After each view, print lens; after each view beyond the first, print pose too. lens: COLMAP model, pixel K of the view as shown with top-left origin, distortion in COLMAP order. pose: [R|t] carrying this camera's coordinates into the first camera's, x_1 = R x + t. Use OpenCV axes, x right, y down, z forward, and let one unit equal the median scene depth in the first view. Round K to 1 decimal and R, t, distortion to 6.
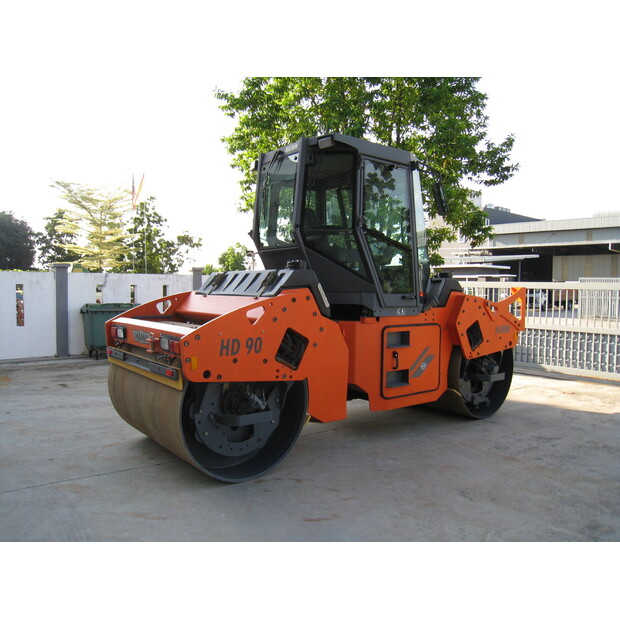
lens RADIAL K [[511.7, 0, 315.1], [0, 511.7, 310.8], [0, 0, 1]] dist [-0.165282, 0.114648]
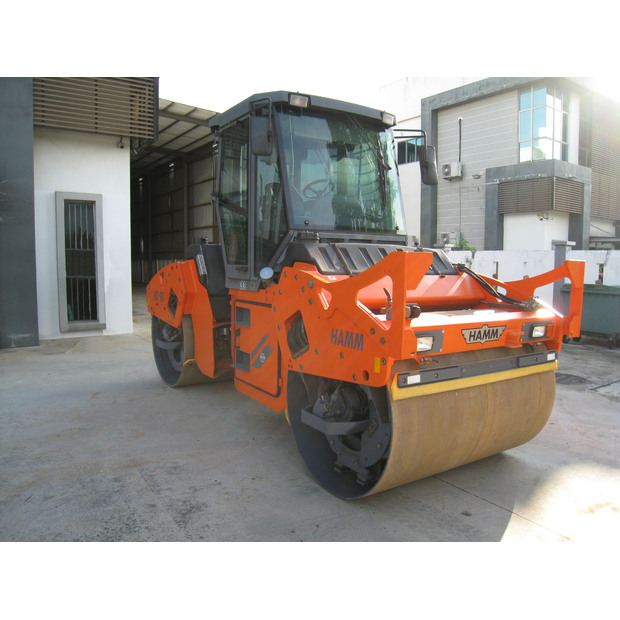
lens RADIAL K [[511.7, 0, 315.1], [0, 511.7, 310.8], [0, 0, 1]] dist [-0.165282, 0.114648]
pose [[-0.078787, 0.085872, -0.993186, 1.106837], [-0.054836, 0.994401, 0.090327, -0.043498], [0.995382, 0.061579, -0.073637, 1.275947]]
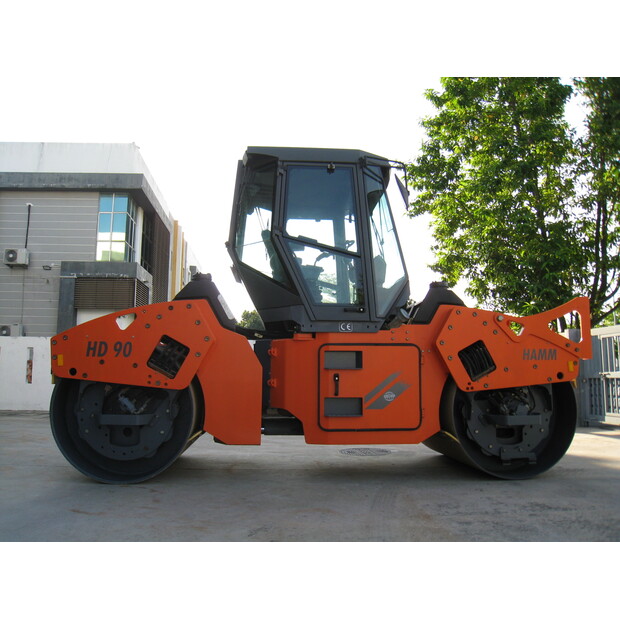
lens RADIAL K [[511.7, 0, 315.1], [0, 511.7, 310.8], [0, 0, 1]] dist [-0.165282, 0.114648]
pose [[0.829433, -0.085497, -0.552024, 0.641327], [-0.015866, 0.984213, -0.176273, 0.134287], [0.558380, 0.154966, 0.814983, 0.292509]]
